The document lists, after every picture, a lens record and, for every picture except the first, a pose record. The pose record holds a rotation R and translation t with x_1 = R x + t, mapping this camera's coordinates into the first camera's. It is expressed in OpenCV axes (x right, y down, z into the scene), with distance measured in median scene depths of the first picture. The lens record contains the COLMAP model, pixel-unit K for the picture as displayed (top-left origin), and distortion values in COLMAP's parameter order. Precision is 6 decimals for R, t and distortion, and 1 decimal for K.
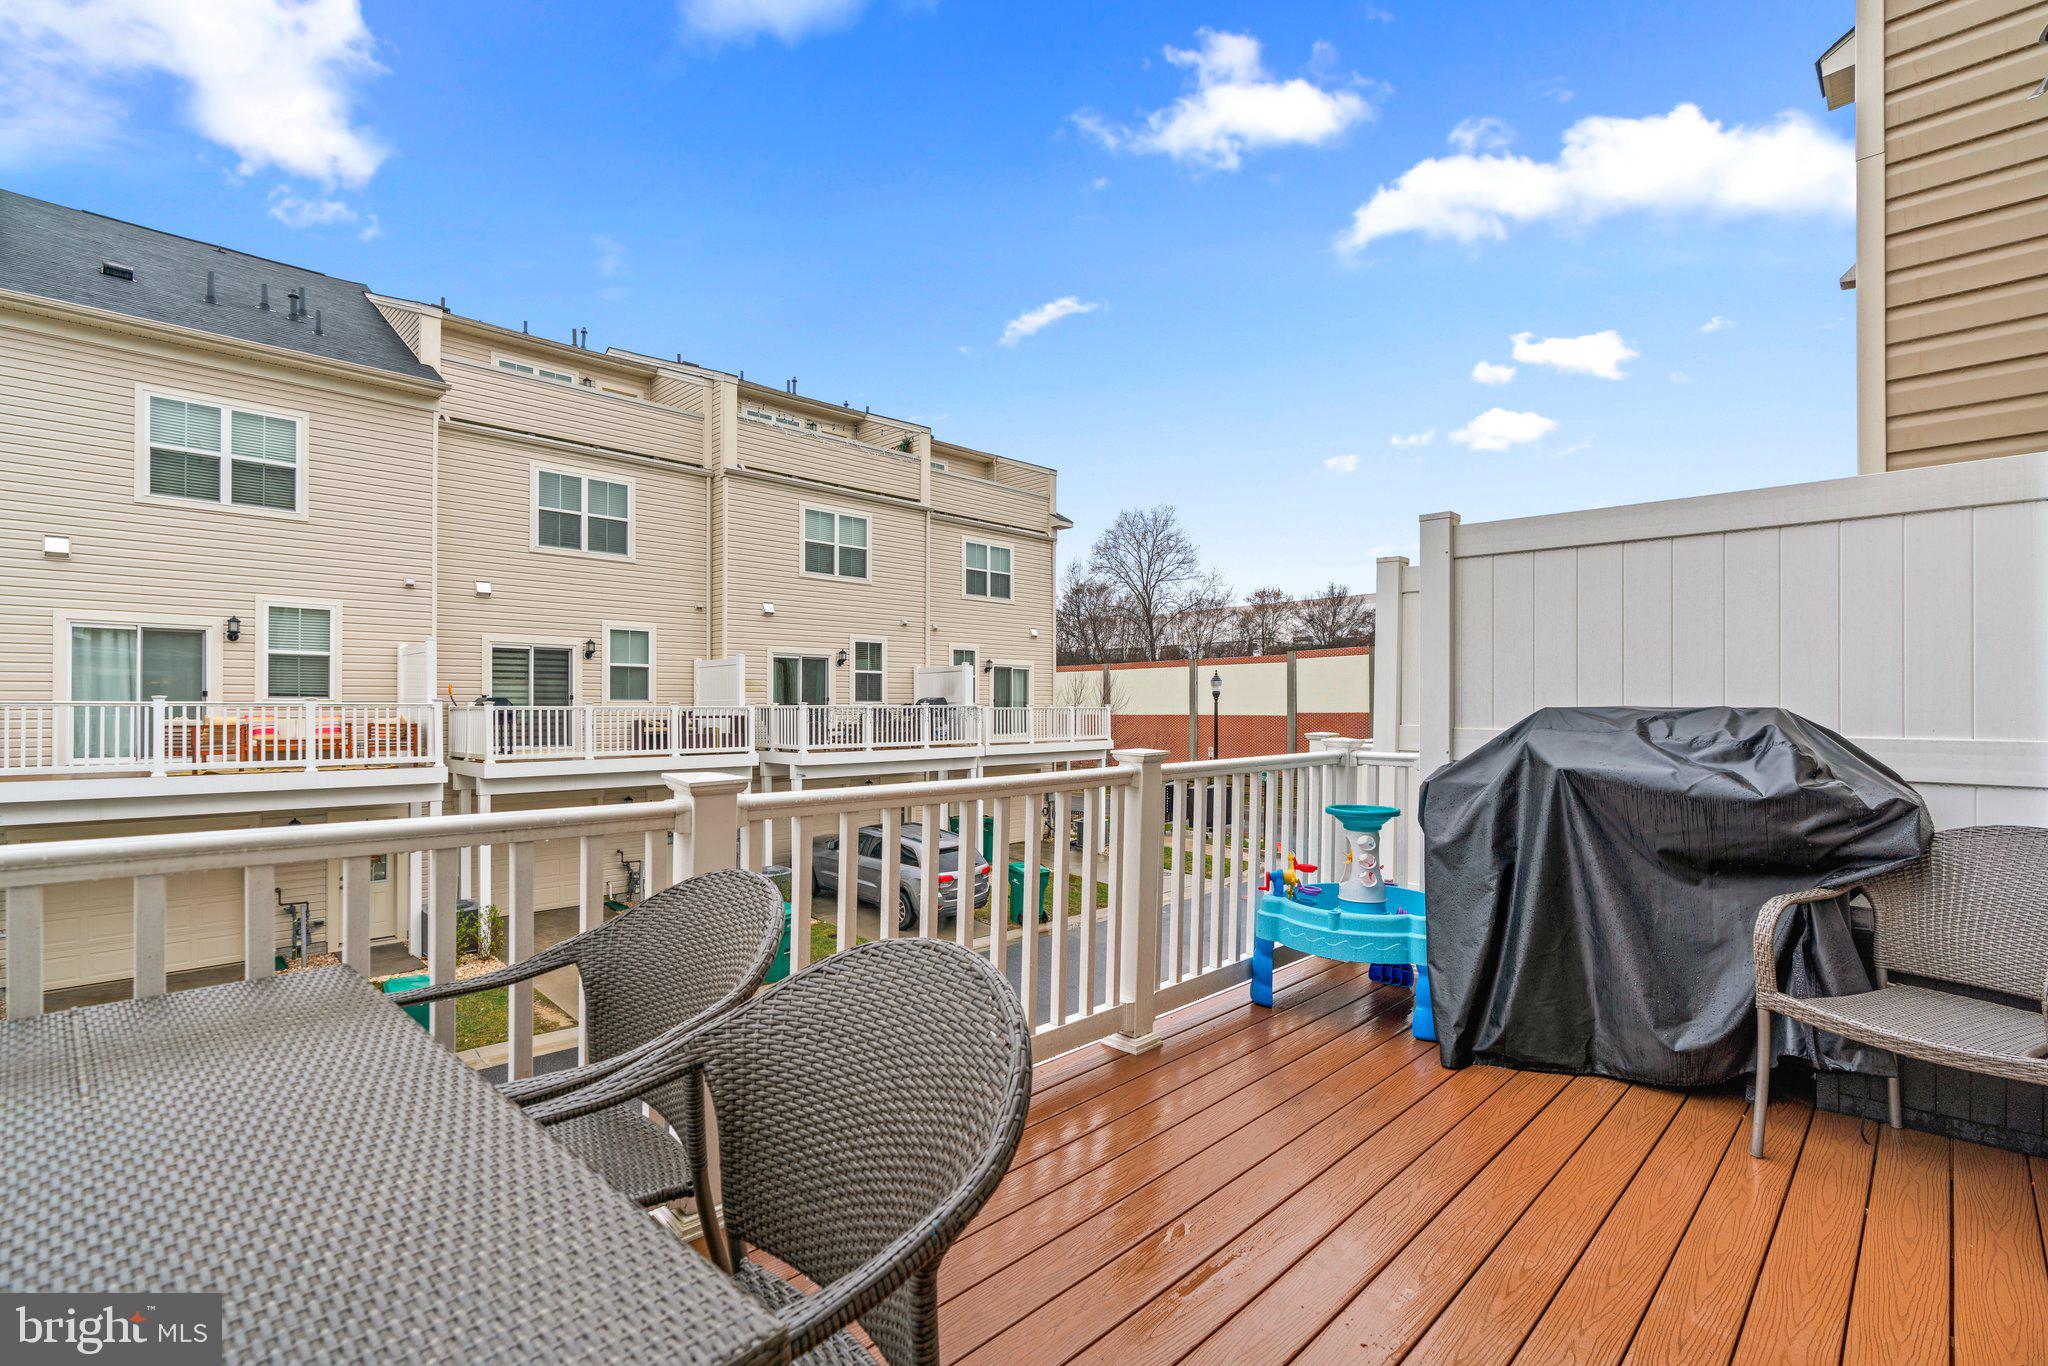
lens RADIAL K [[925.5, 0, 1011.9], [0, 925.5, 709.7], [0, 0, 1]] dist [-0.014204, 0.006763]
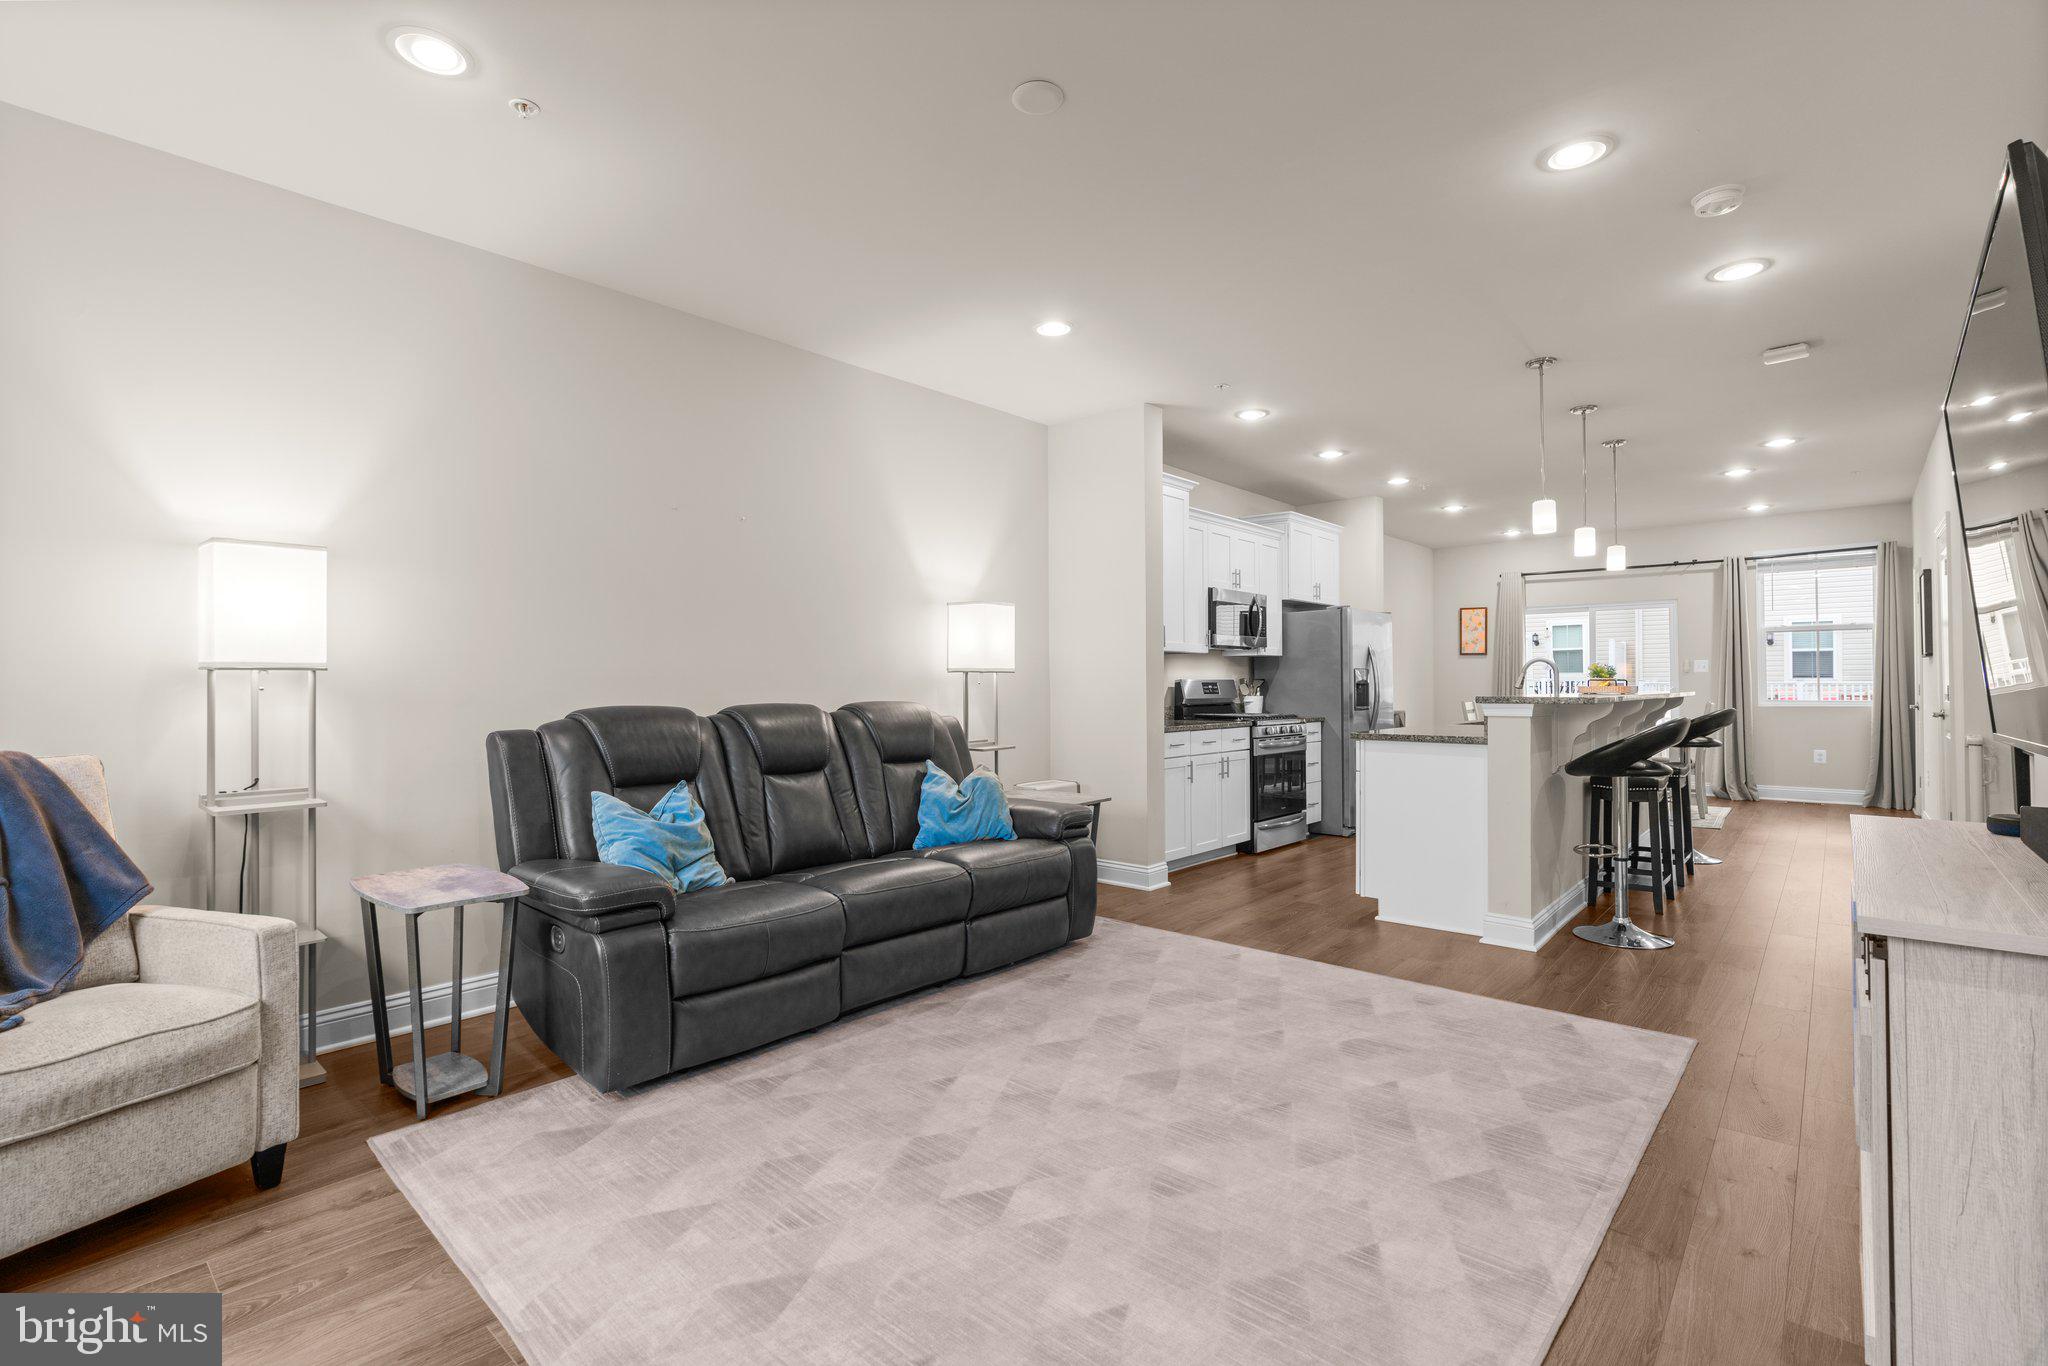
lens RADIAL K [[925.5, 0, 1026.0], [0, 925.5, 679.4], [0, 0, 1]] dist [-0.014204, 0.006763]
pose [[0.061532, -0.009058, -0.998064, 0.743296], [0.002414, 0.999957, -0.008926, -0.000940], [0.998102, -0.001860, 0.061551, -0.458208]]
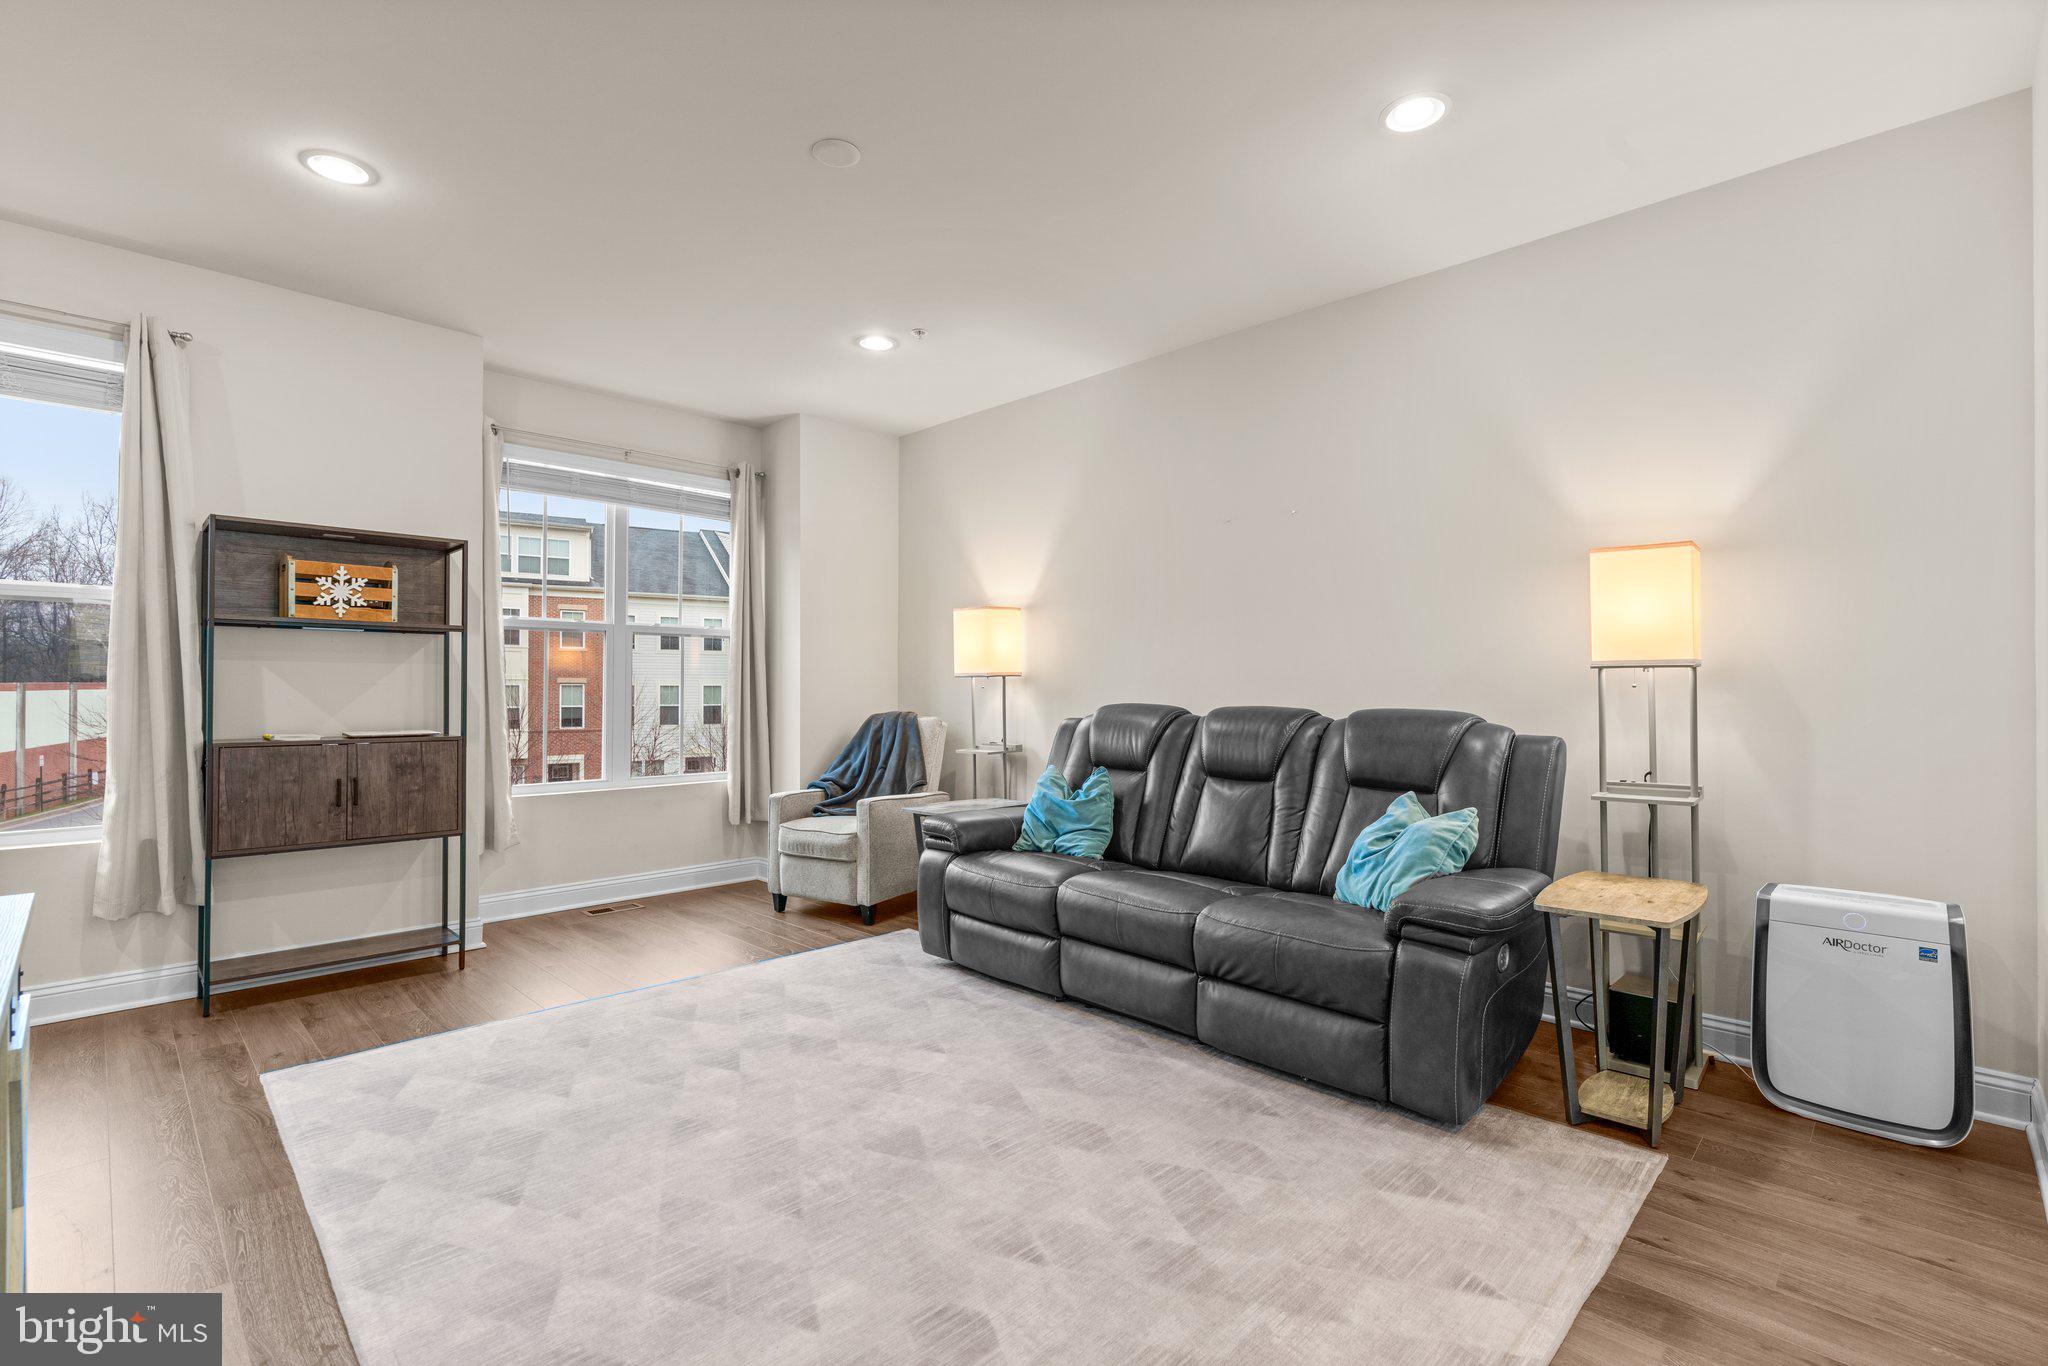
lens RADIAL K [[925.5, 0, 1016.6], [0, 925.5, 682.5], [0, 0, 1]] dist [-0.014204, 0.006763]
pose [[-0.999978, -0.002957, -0.005858, 0.538512], [-0.002968, 0.999994, 0.001714, -0.003265], [0.005853, 0.001731, -0.999981, -0.257551]]
